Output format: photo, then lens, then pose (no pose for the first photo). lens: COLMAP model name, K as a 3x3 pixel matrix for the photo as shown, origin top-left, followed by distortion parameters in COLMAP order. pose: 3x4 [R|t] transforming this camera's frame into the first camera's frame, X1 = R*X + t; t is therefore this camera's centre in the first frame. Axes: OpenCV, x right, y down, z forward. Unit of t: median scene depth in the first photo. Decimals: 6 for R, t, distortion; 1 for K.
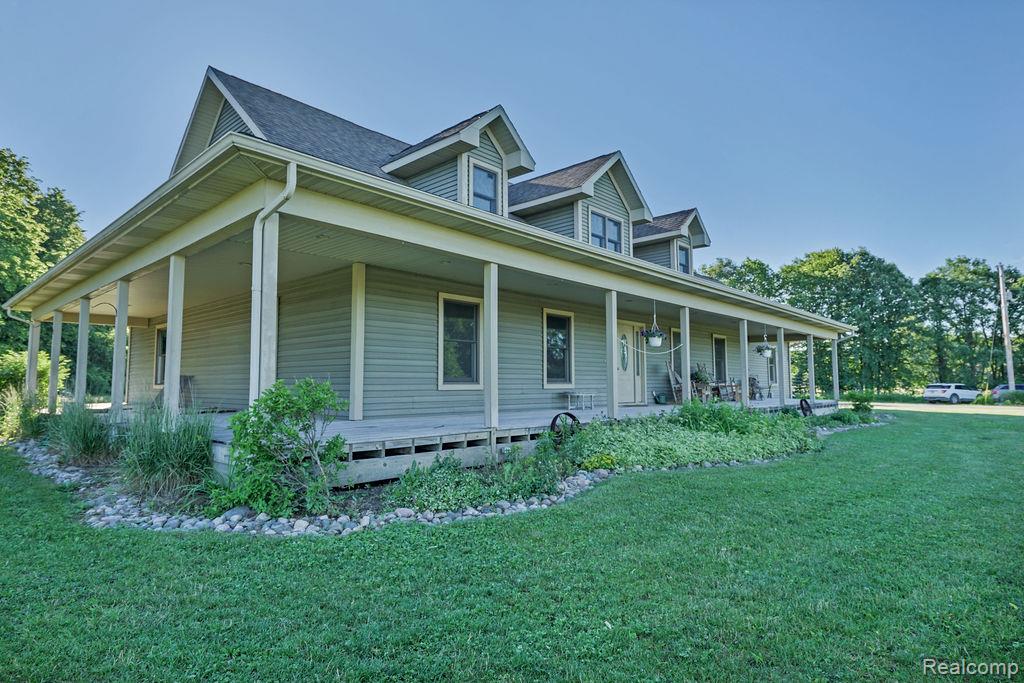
lens RADIAL K [[570.8, 0, 511.6], [0, 570.8, 340.1], [0, 0, 1]] dist [-0.001753, 0.001773]
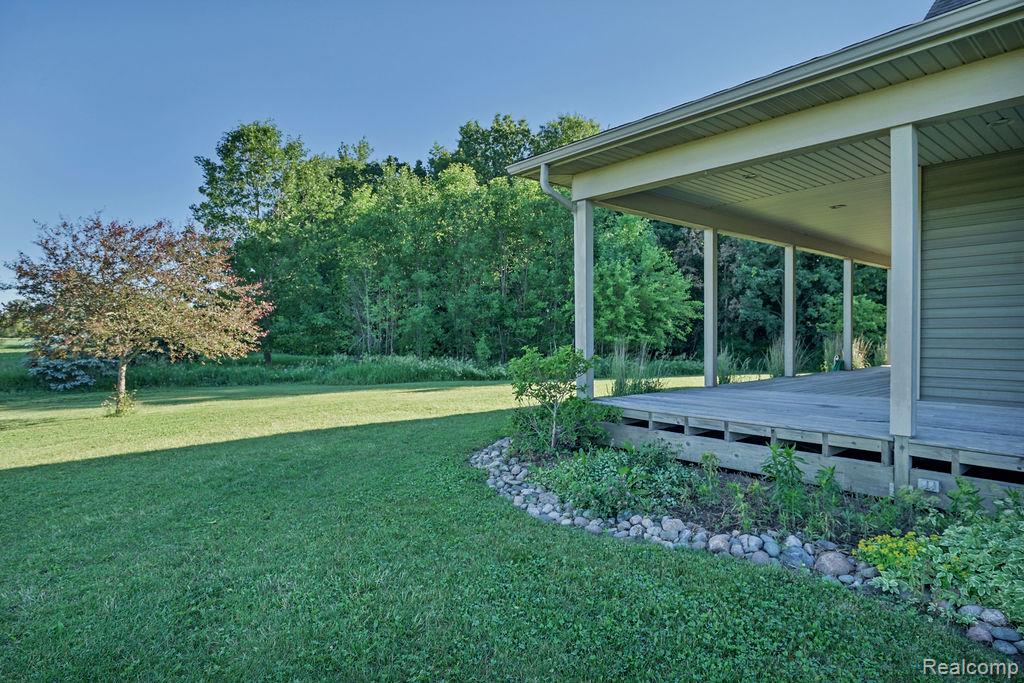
lens RADIAL K [[570.8, 0, 511.6], [0, 570.8, 338.2], [0, 0, 1]] dist [-0.001753, 0.001773]
pose [[-0.129089, 0.008275, -0.991598, 0.555137], [0.077822, 0.996966, -0.001812, 0.033915], [0.988575, -0.077402, -0.129341, 0.722309]]
